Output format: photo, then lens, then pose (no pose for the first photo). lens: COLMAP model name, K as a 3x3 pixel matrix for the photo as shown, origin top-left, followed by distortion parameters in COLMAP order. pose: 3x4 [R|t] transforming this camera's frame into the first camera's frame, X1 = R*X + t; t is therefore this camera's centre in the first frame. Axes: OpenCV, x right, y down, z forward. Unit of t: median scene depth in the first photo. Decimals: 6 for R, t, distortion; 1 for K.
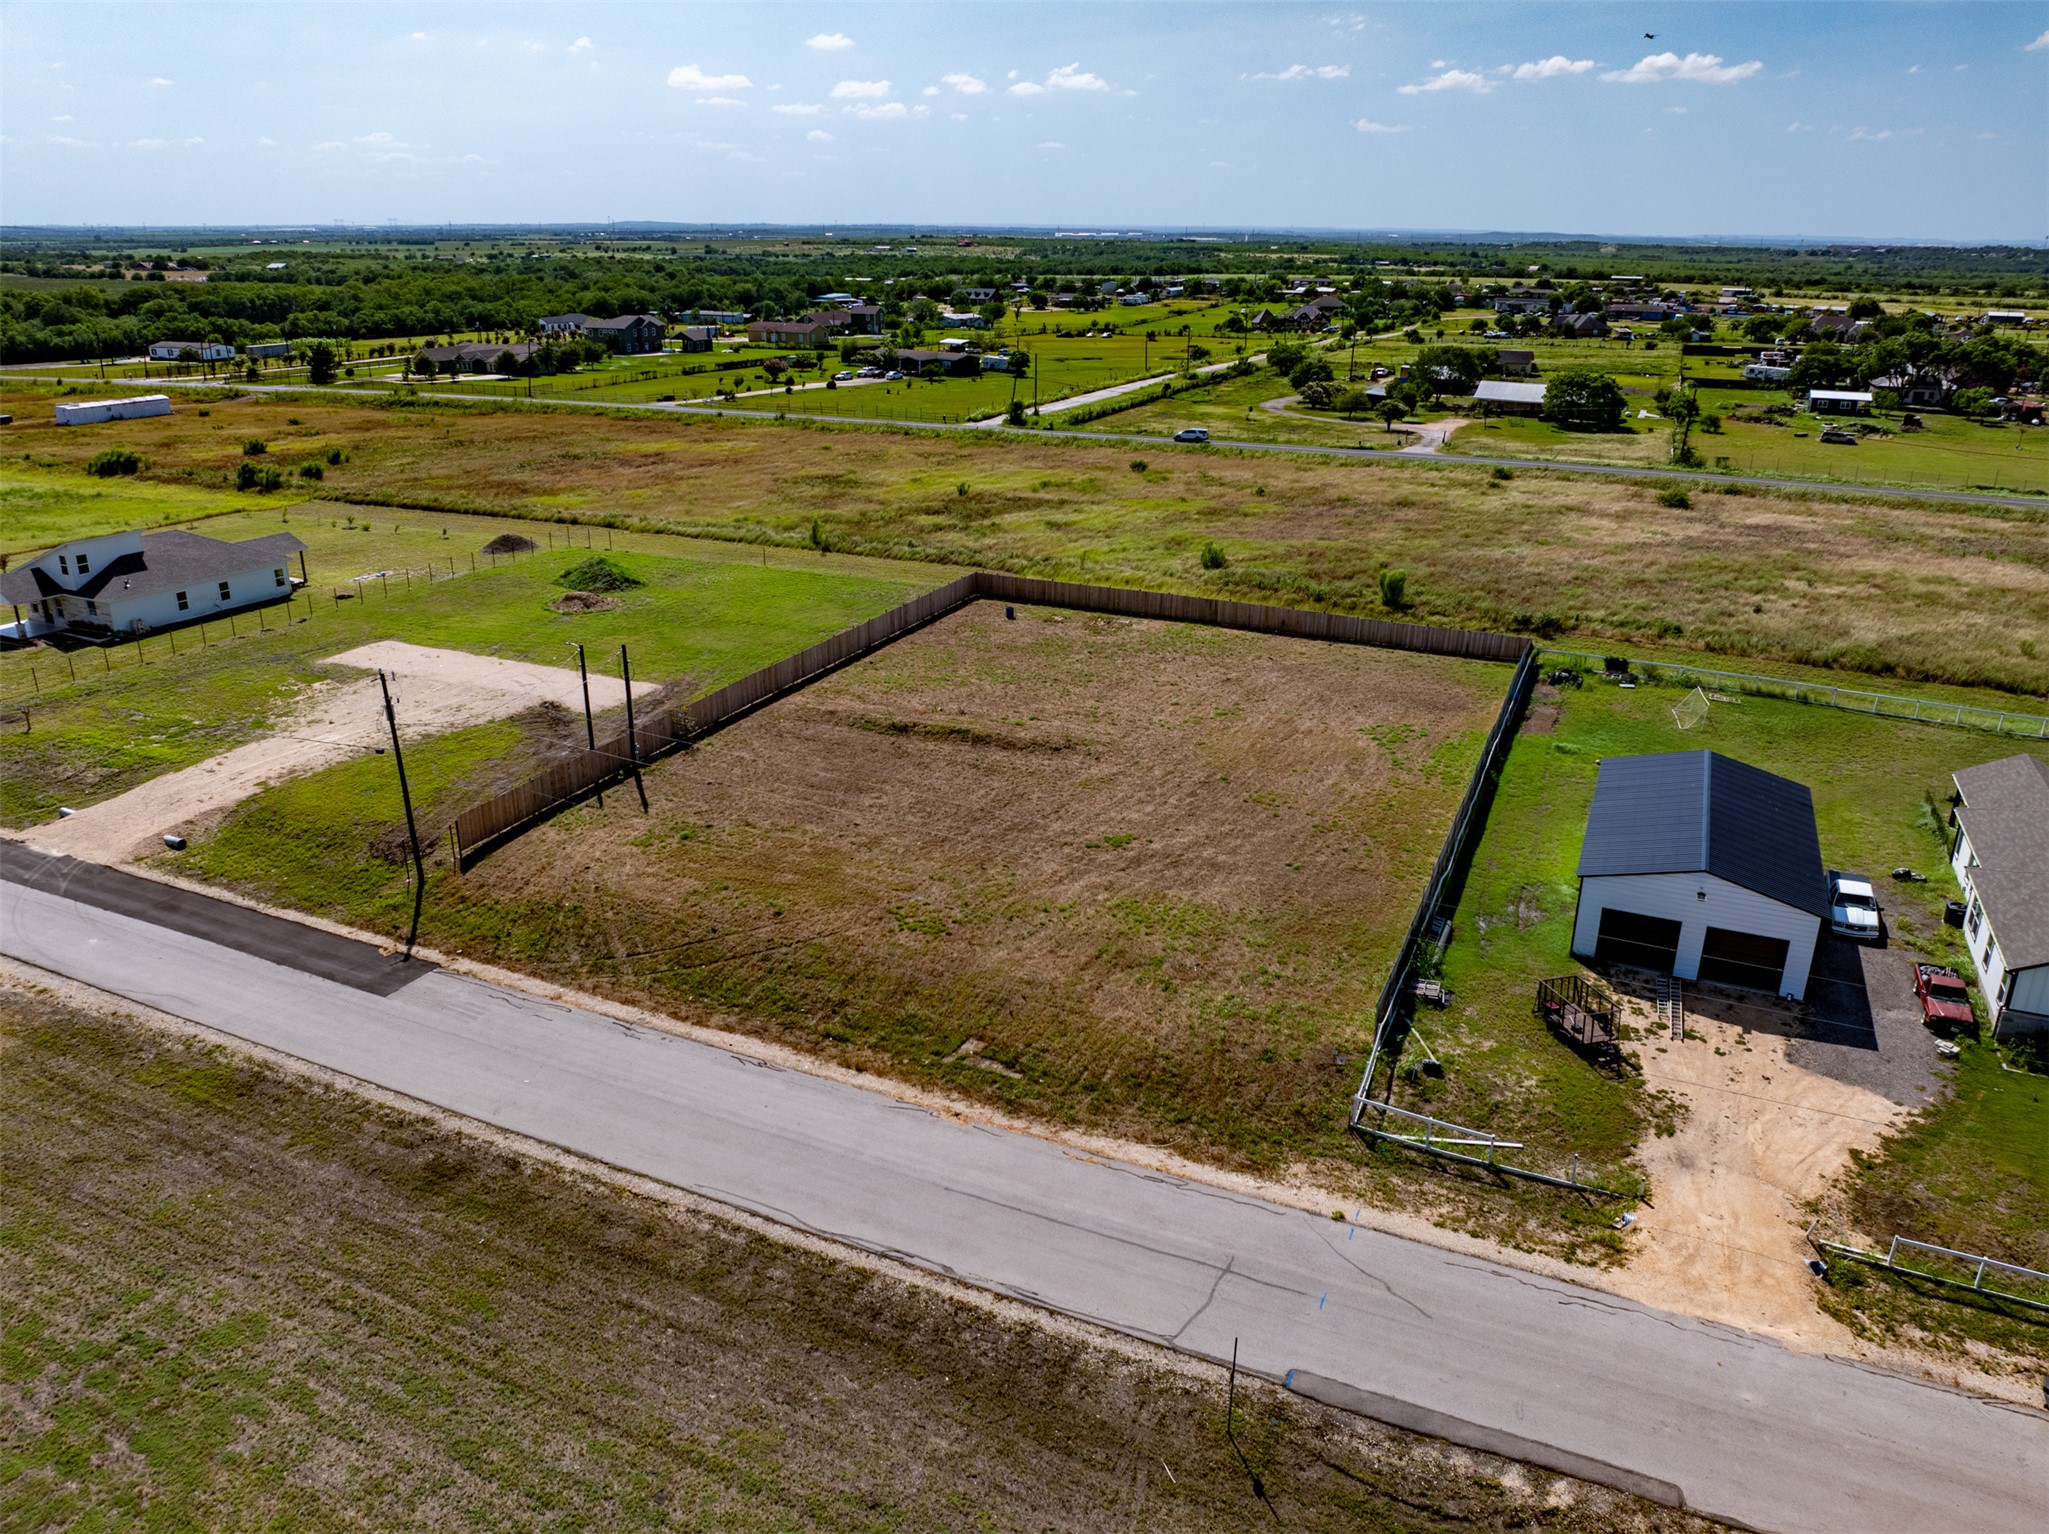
lens RADIAL K [[1446.5, 0, 1032.6], [0, 1446.5, 725.7], [0, 0, 1]] dist [-0.035438, -0.004322]
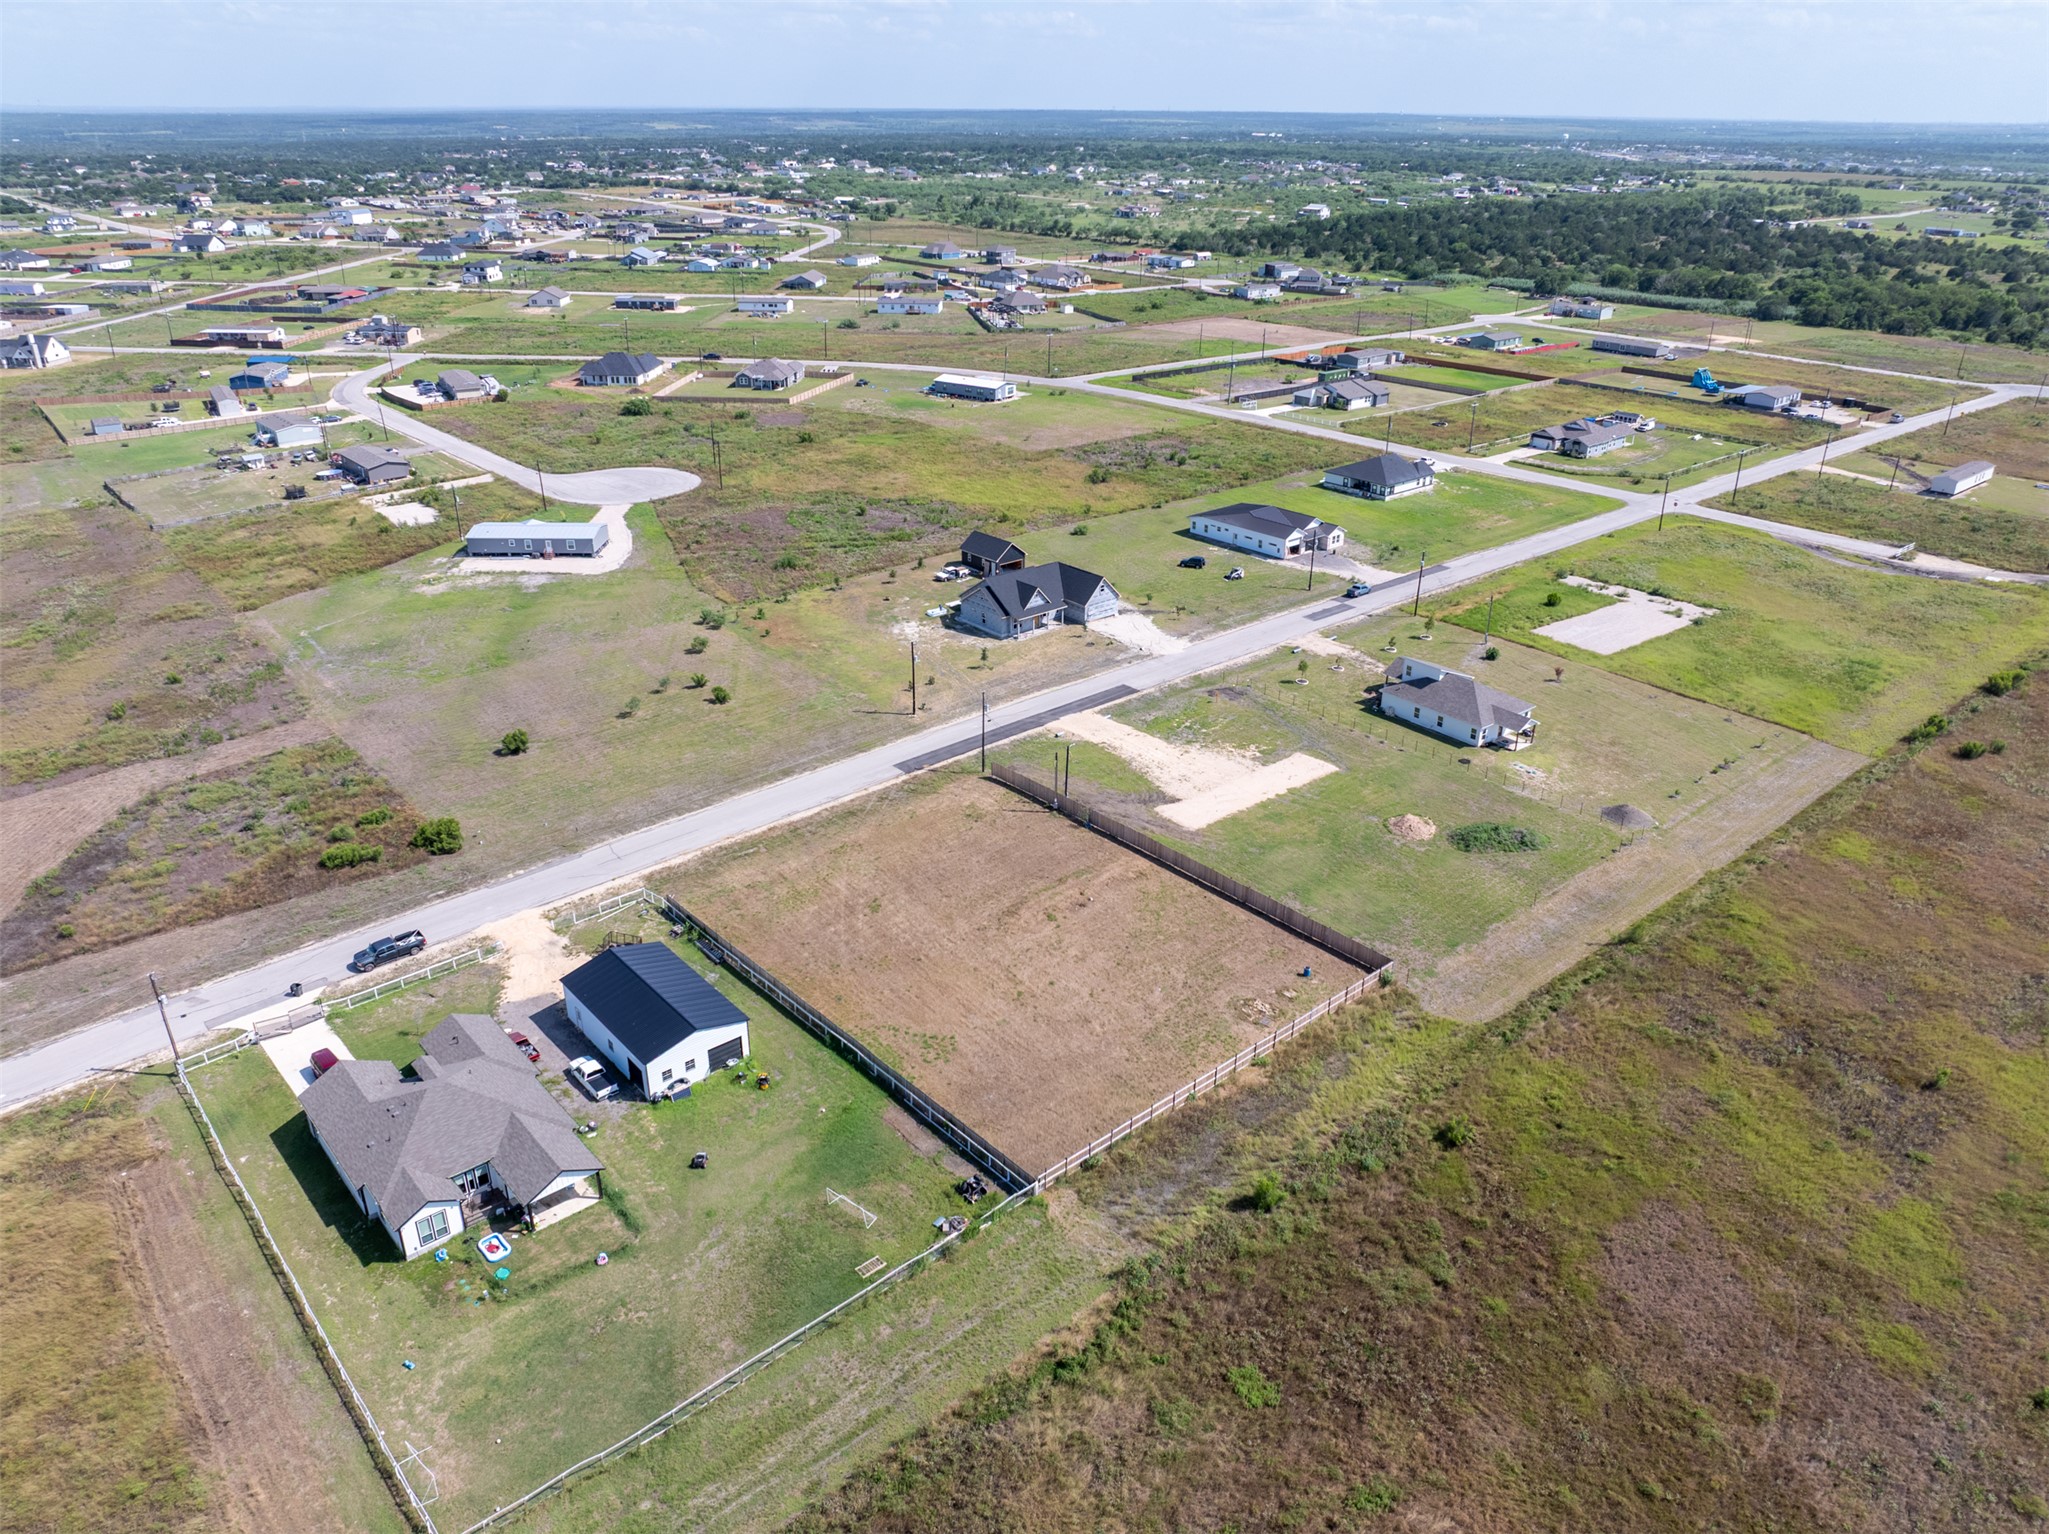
lens RADIAL K [[1446.5, 0, 1032.6], [0, 1446.5, 725.7], [0, 0, 1]] dist [-0.035438, -0.004322]
pose [[-0.420921, 0.351522, -0.836216, 1.272017], [-0.306216, 0.812680, 0.495766, -0.970107], [0.853848, 0.464741, -0.234433, 1.270806]]
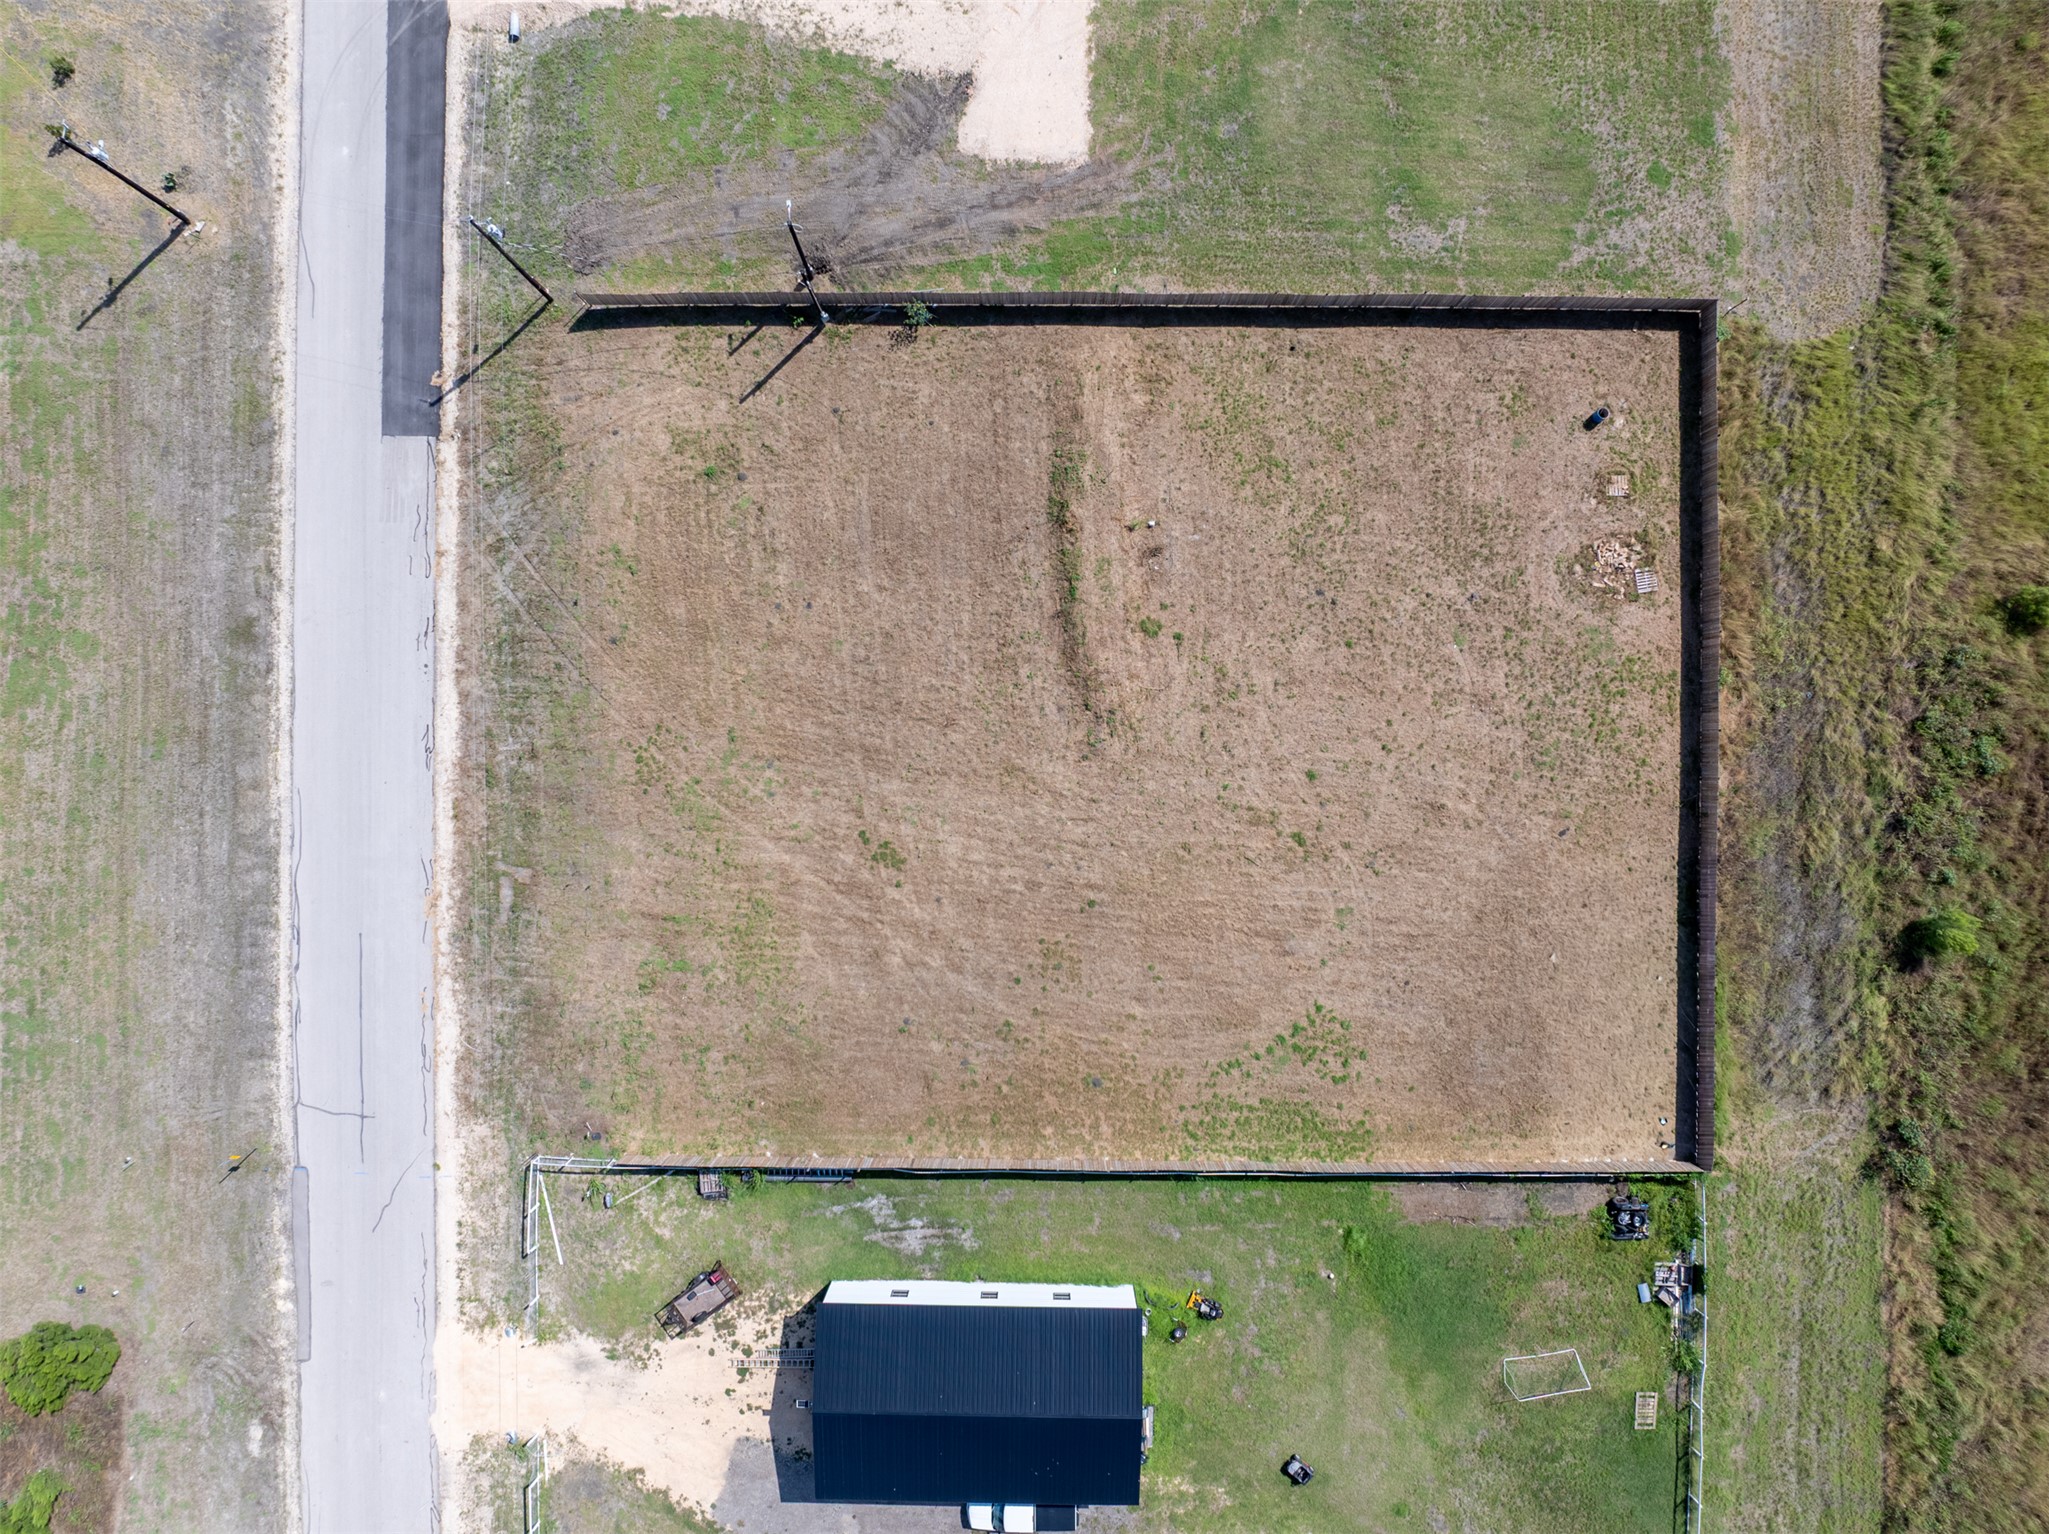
lens RADIAL K [[1446.5, 0, 1032.6], [0, 1446.5, 725.7], [0, 0, 1]] dist [-0.035438, -0.004322]
pose [[0.398265, 0.917039, -0.020606, 0.030565], [-0.291265, 0.147733, 0.945166, -0.766328], [0.869799, -0.370425, 0.325938, 0.656187]]
